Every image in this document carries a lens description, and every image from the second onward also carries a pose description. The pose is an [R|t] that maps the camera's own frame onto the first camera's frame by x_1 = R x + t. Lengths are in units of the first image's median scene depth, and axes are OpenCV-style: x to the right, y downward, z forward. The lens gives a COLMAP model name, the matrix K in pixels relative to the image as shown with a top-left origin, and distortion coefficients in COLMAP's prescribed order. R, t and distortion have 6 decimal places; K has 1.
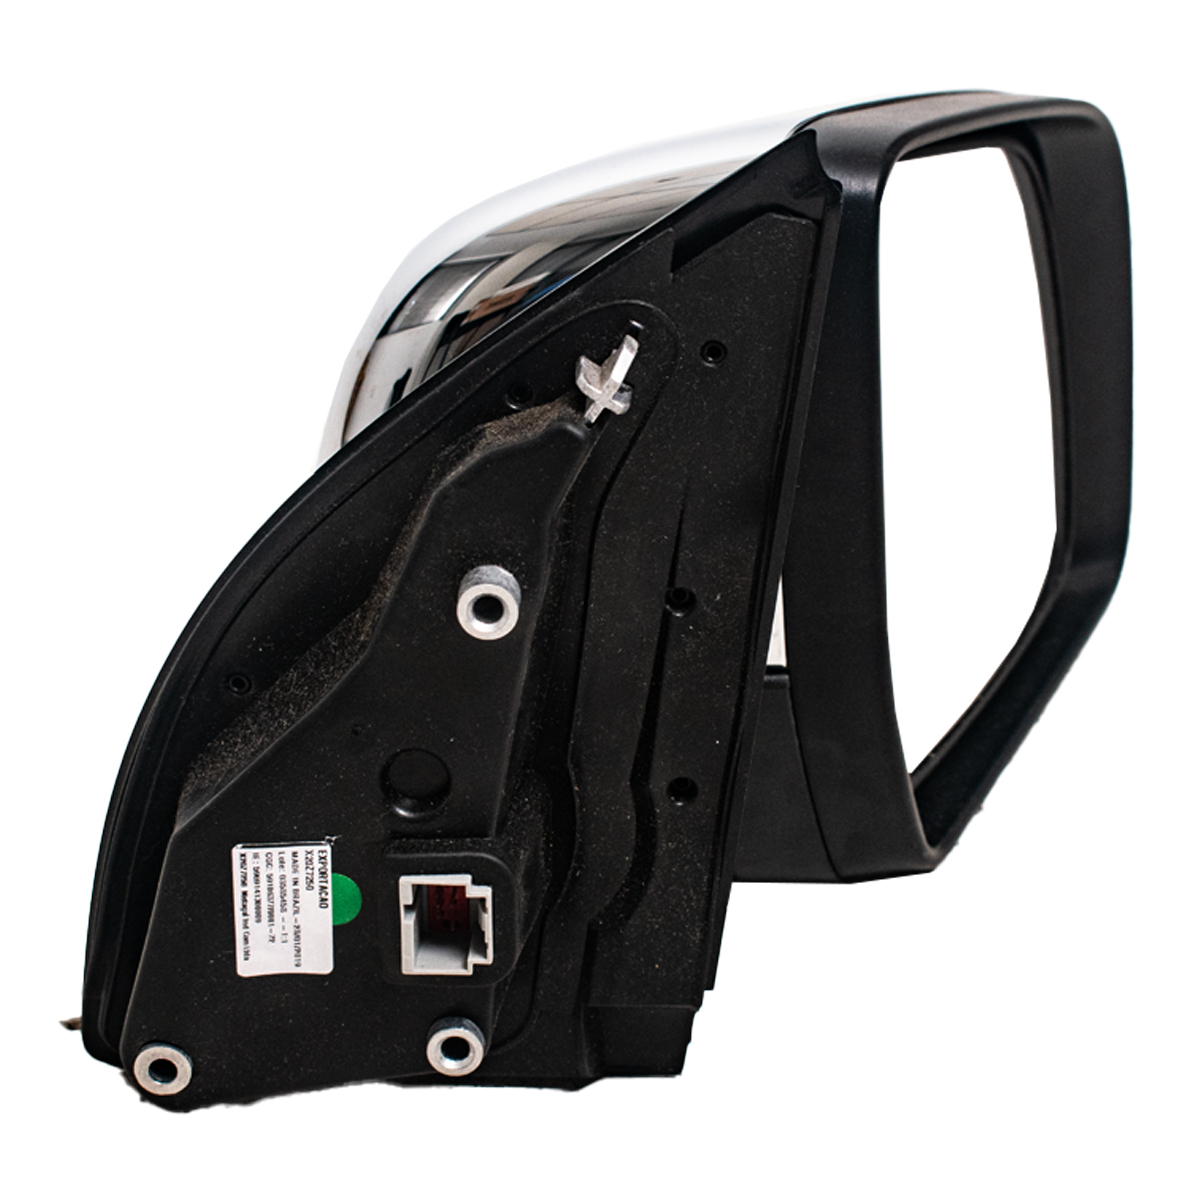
lens RADIAL K [[2588.0, 0, 600.2], [0, 2588.0, 600.2], [0, 0, 1]] dist [-0.007145, 0.000000]
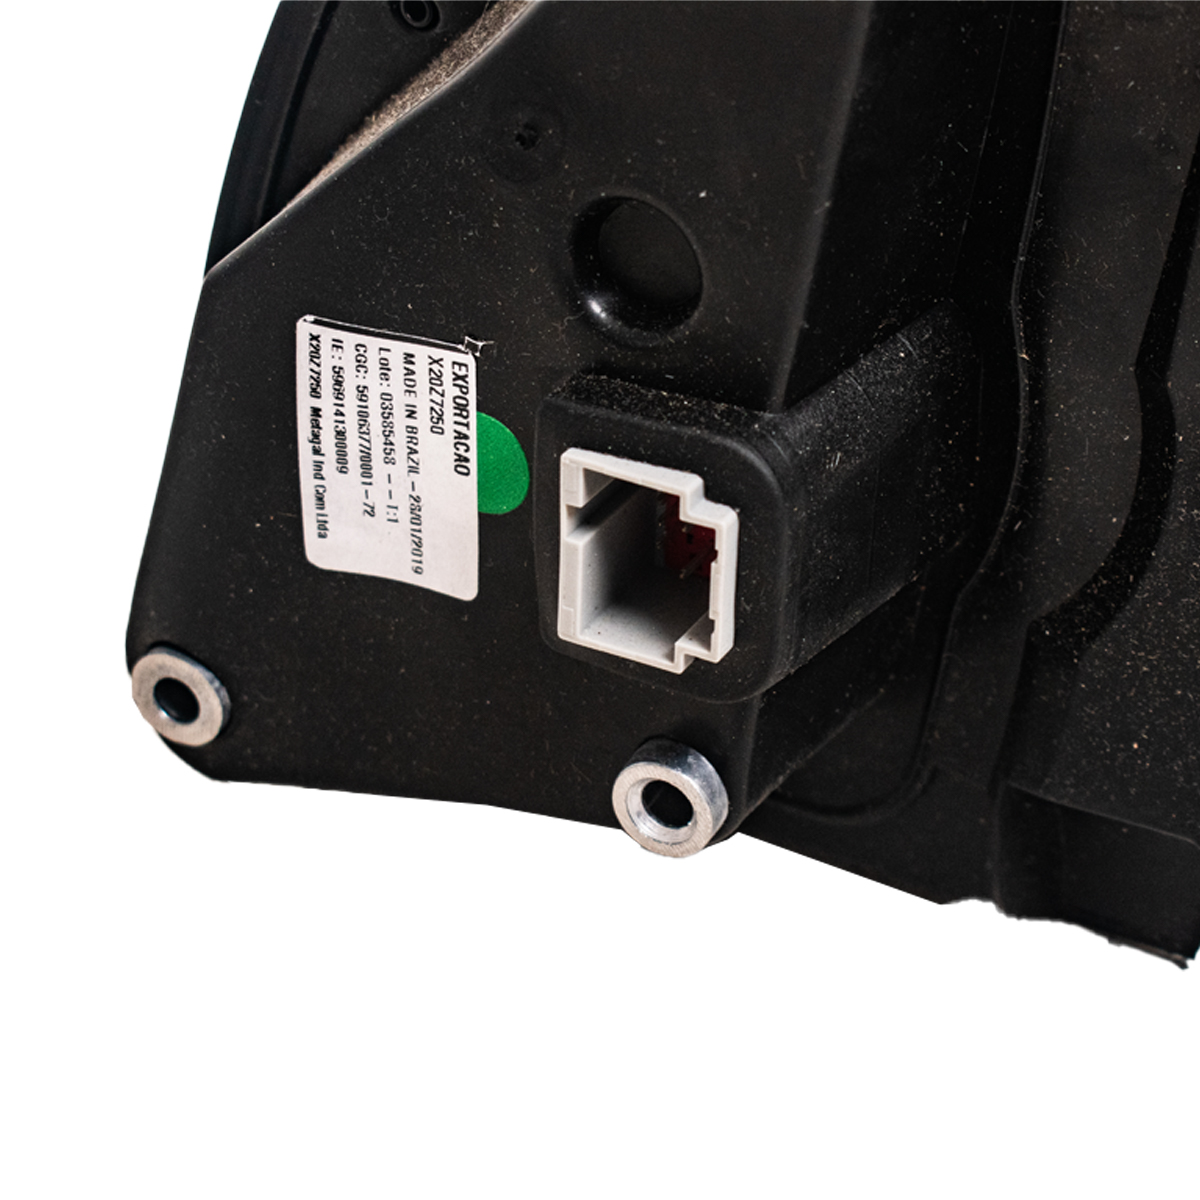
lens RADIAL K [[3506.7, 0, 600.0], [0, 3506.7, 599.6], [0, 0, 1]] dist [-0.052815, 0.000000]
pose [[0.910627, 0.241184, -0.335543, 0.155077], [-0.181767, 0.963014, 0.198907, 0.000717], [0.371106, -0.120139, 0.920786, 0.374193]]
